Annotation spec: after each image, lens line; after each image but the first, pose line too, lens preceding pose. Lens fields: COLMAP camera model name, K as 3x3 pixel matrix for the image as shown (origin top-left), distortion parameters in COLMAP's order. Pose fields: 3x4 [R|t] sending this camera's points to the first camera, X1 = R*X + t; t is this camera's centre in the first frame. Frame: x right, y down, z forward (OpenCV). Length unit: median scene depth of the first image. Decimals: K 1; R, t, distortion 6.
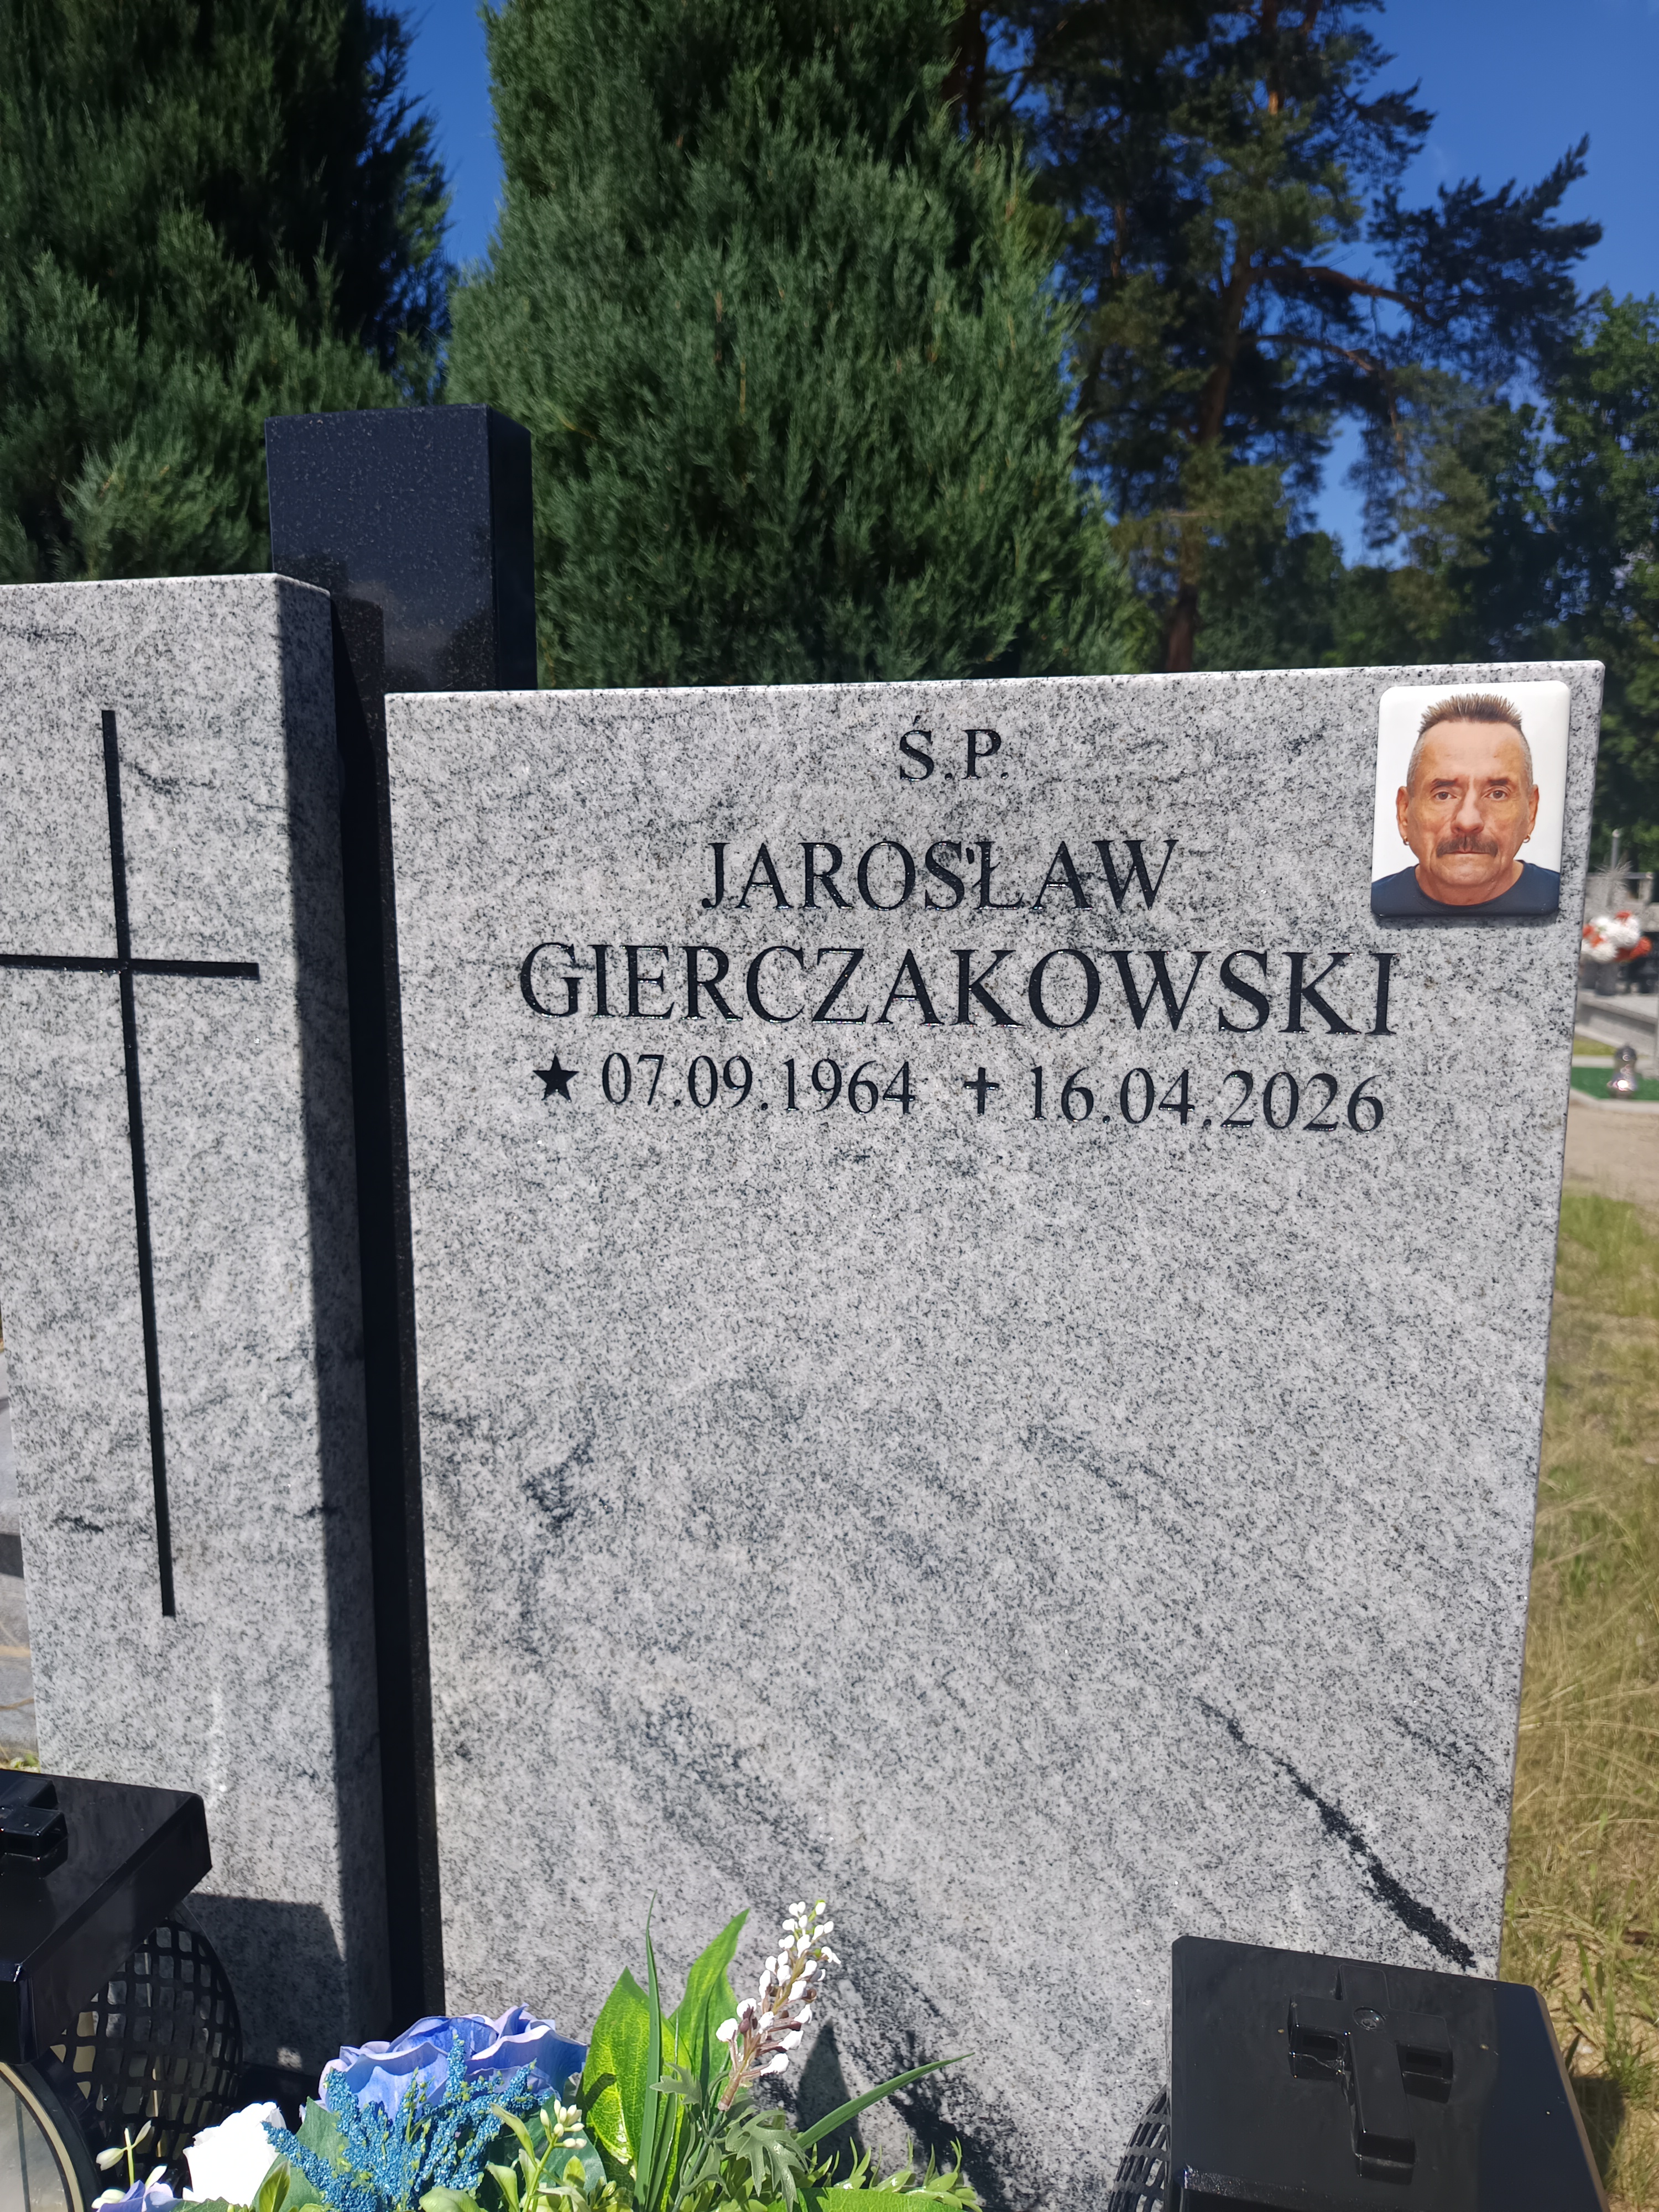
lens RADIAL K [[1526.5, 0, 829.5], [0, 1526.5, 1106.0], [0, 0, 1]] dist [0.084699, -0.153295]
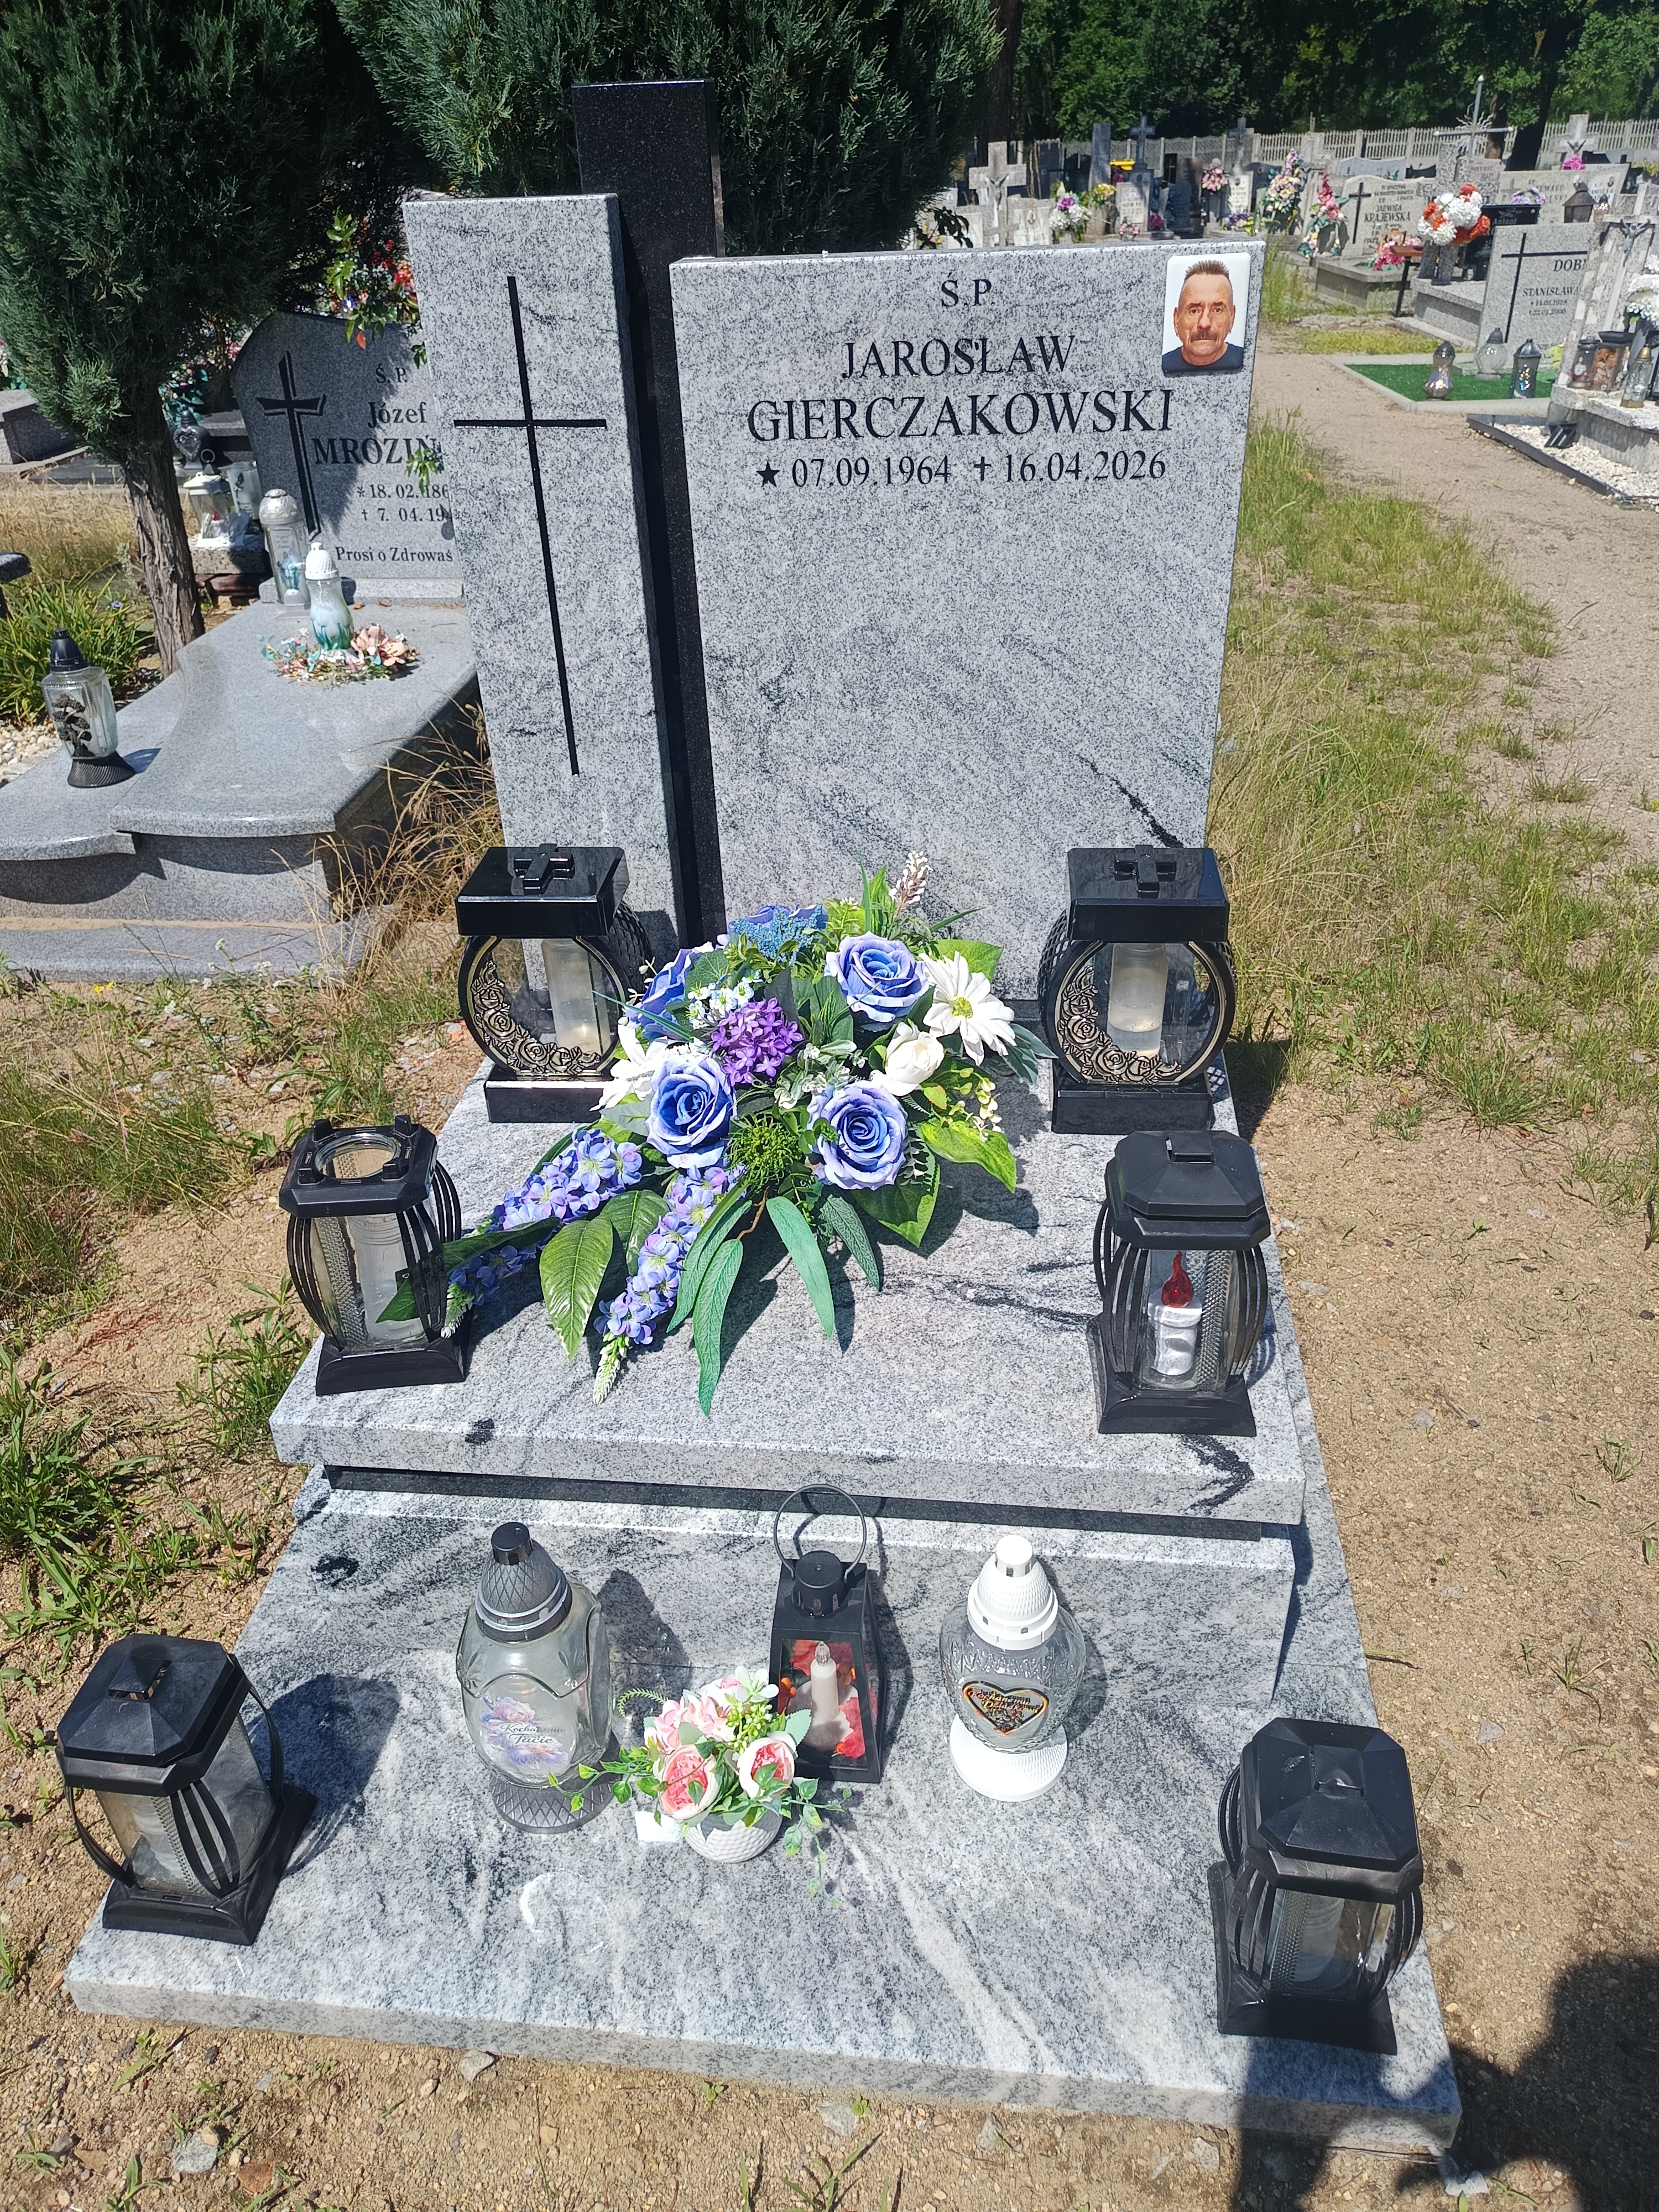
lens RADIAL K [[1526.5, 0, 829.5], [0, 1526.5, 1106.0], [0, 0, 1]] dist [0.084699, -0.153295]
pose [[0.992233, -0.096826, 0.078098, -0.349073], [0.058221, 0.916276, 0.396294, -0.057761], [-0.109931, -0.388669, 0.914796, -1.221788]]
